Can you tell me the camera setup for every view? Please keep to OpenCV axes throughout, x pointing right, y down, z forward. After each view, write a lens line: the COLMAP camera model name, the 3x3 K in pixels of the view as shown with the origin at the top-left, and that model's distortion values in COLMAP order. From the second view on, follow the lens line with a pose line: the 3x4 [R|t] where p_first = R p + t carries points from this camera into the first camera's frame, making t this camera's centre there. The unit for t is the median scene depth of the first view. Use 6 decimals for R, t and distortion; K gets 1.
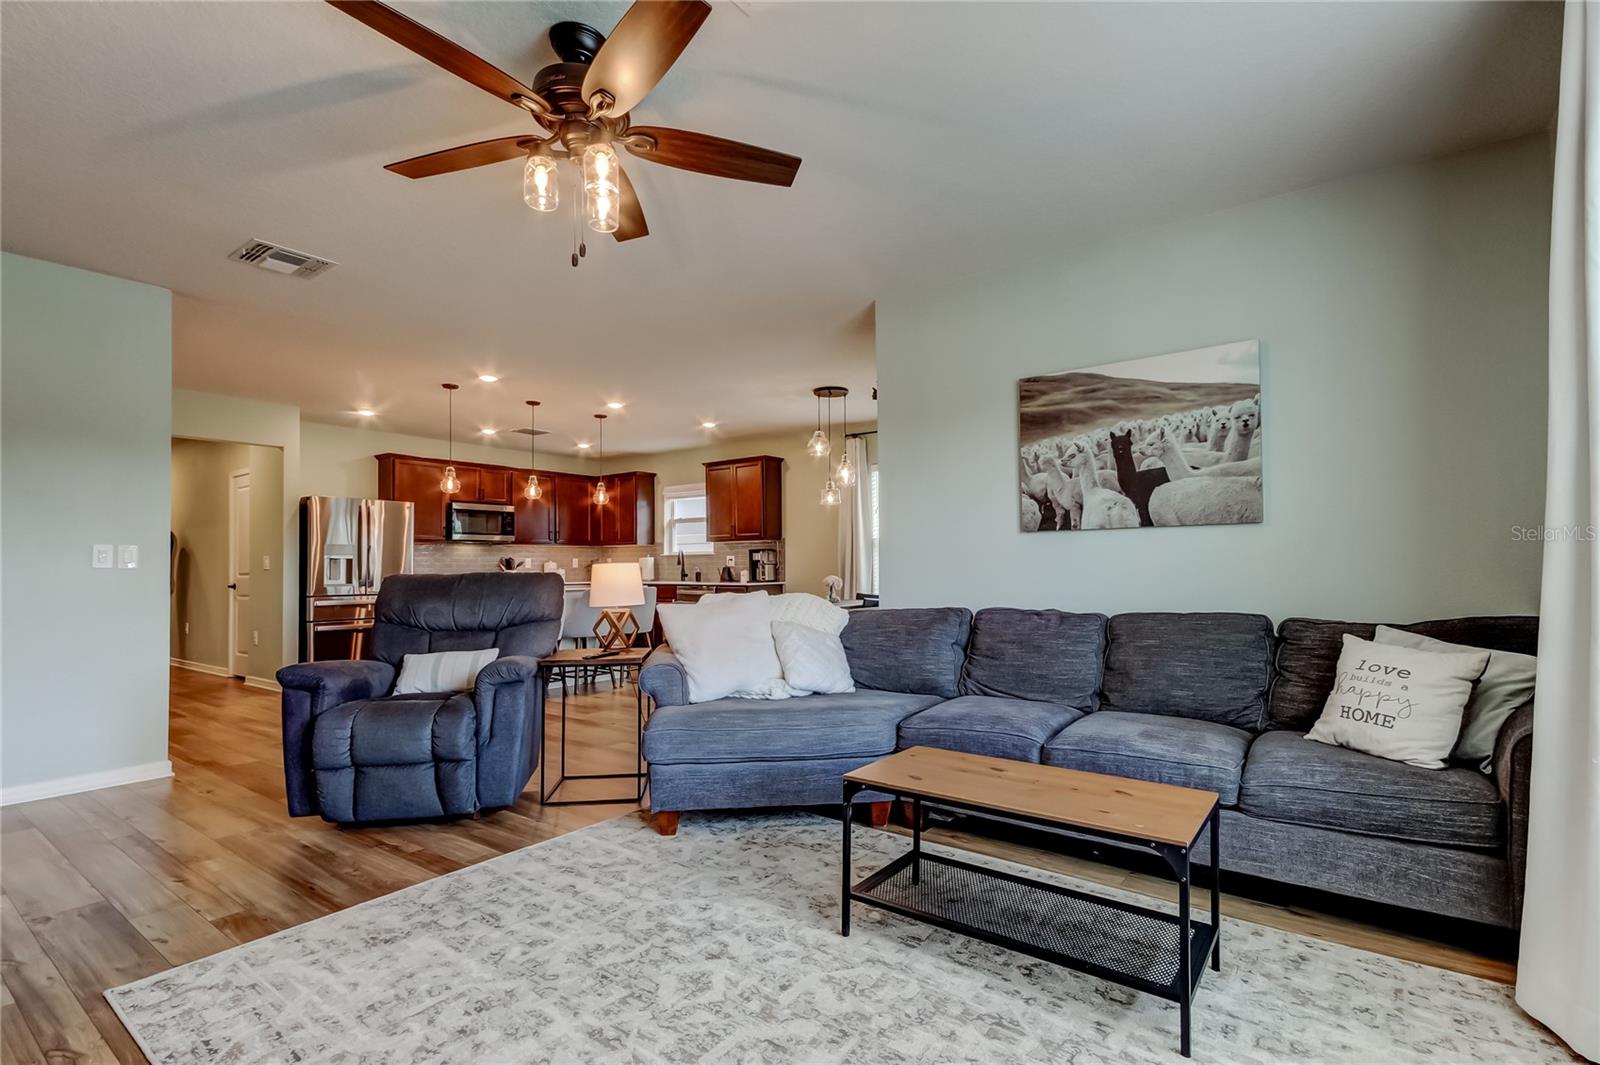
lens RADIAL K [[734.6, 0, 812.9], [0, 734.6, 560.4], [0, 0, 1]] dist [0.015621, -0.000029]
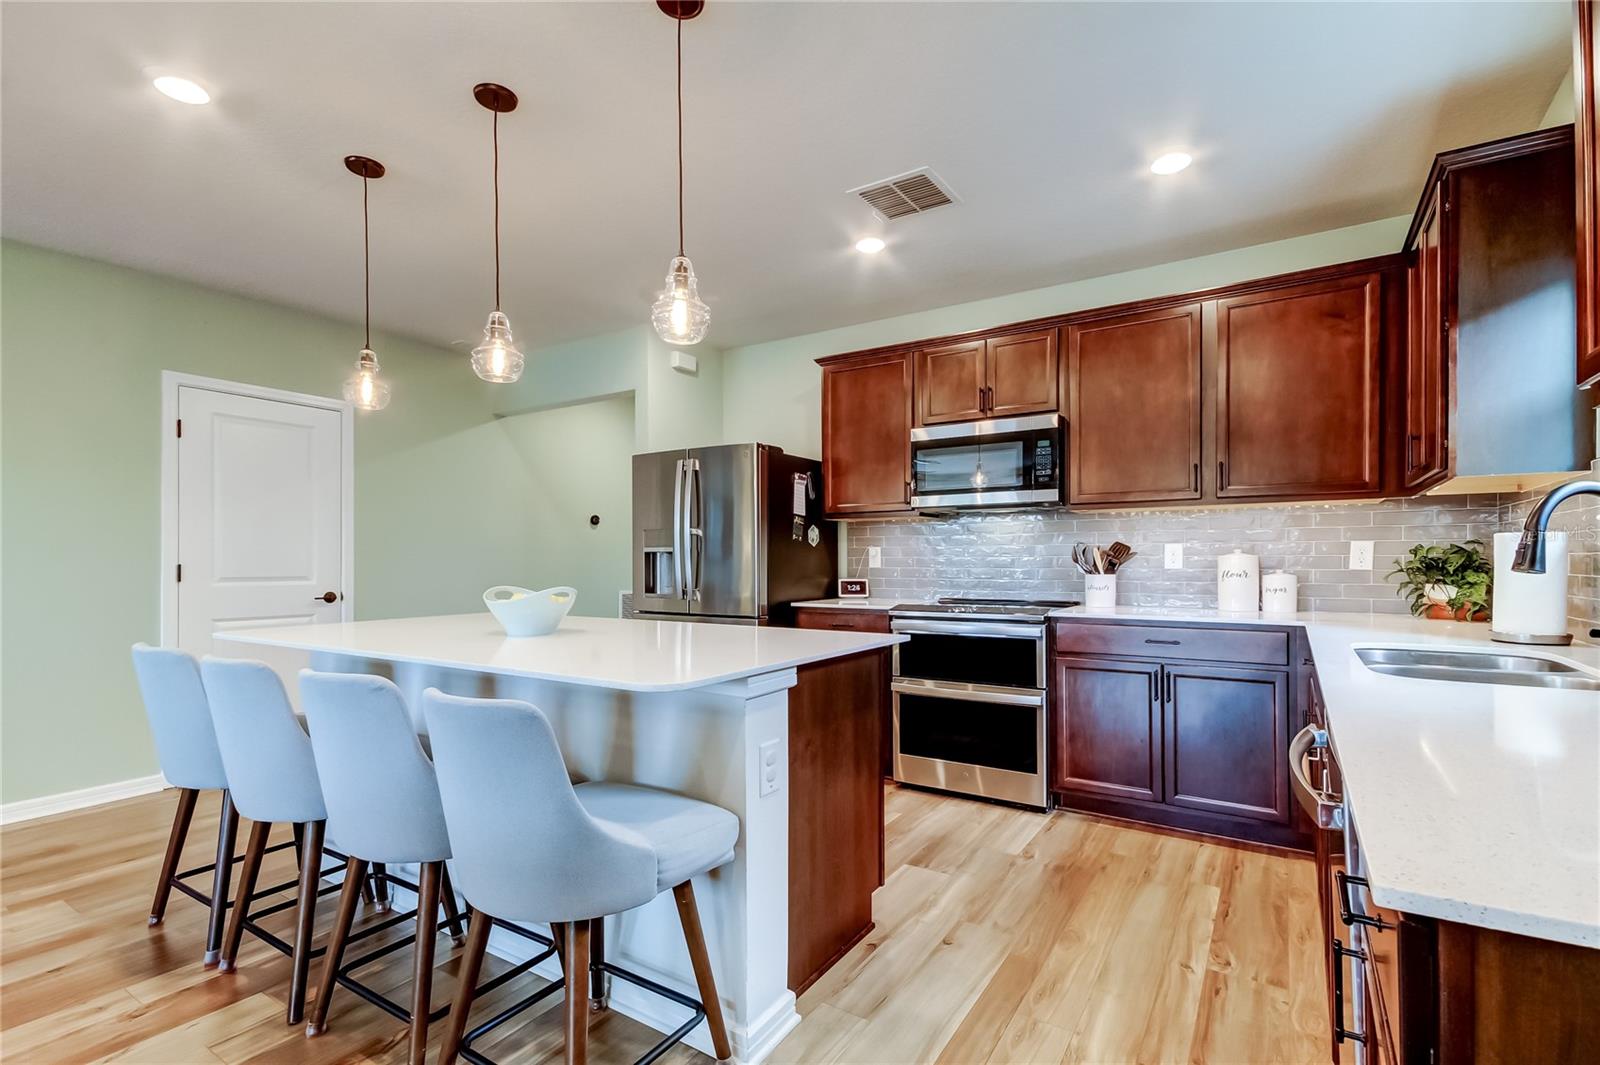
lens RADIAL K [[734.6, 0, 812.9], [0, 734.6, 560.4], [0, 0, 1]] dist [0.015621, -0.000029]
pose [[0.053043, 0.009307, -0.998549, -0.019477], [0.011809, 0.999881, 0.009947, -0.000357], [0.998522, -0.012320, 0.052926, 0.850820]]
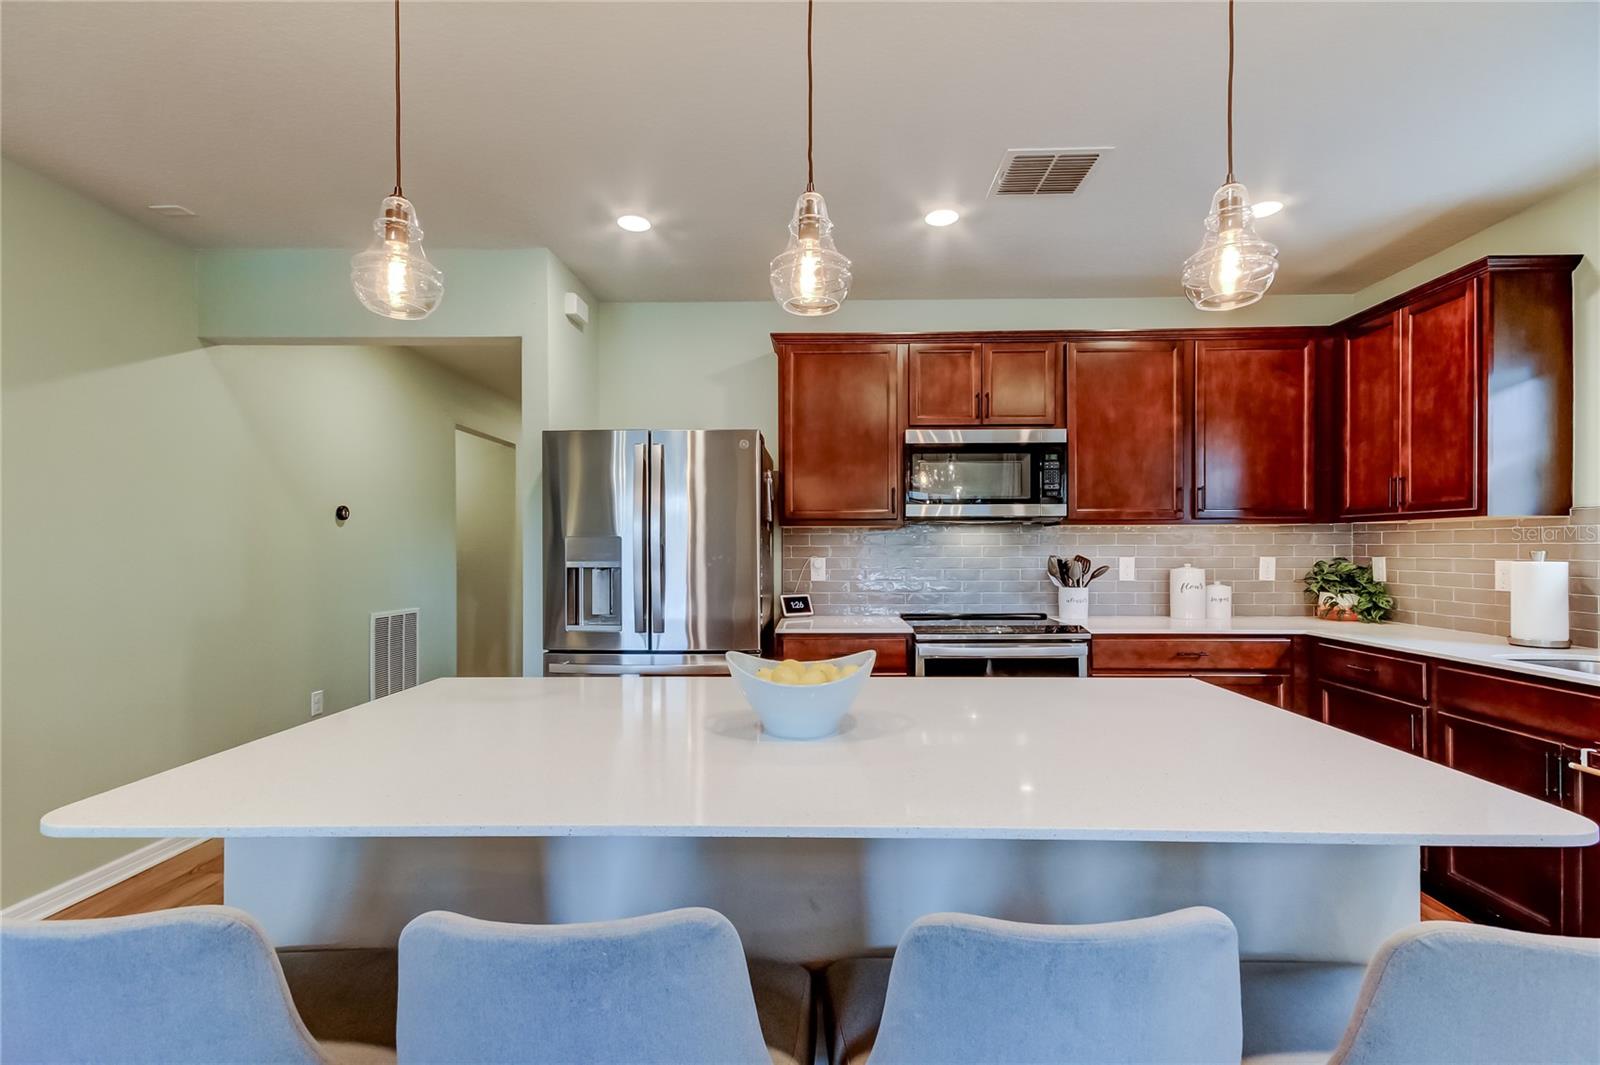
lens RADIAL K [[729.9, 0, 806.6], [0, 729.9, 547.6], [0, 0, 1]] dist [0.016487, -0.000839]
pose [[0.561020, 0.006821, -0.827774, -0.160646], [0.005537, 0.999913, 0.011992, -0.015314], [0.827784, -0.011311, 0.560933, 0.668106]]
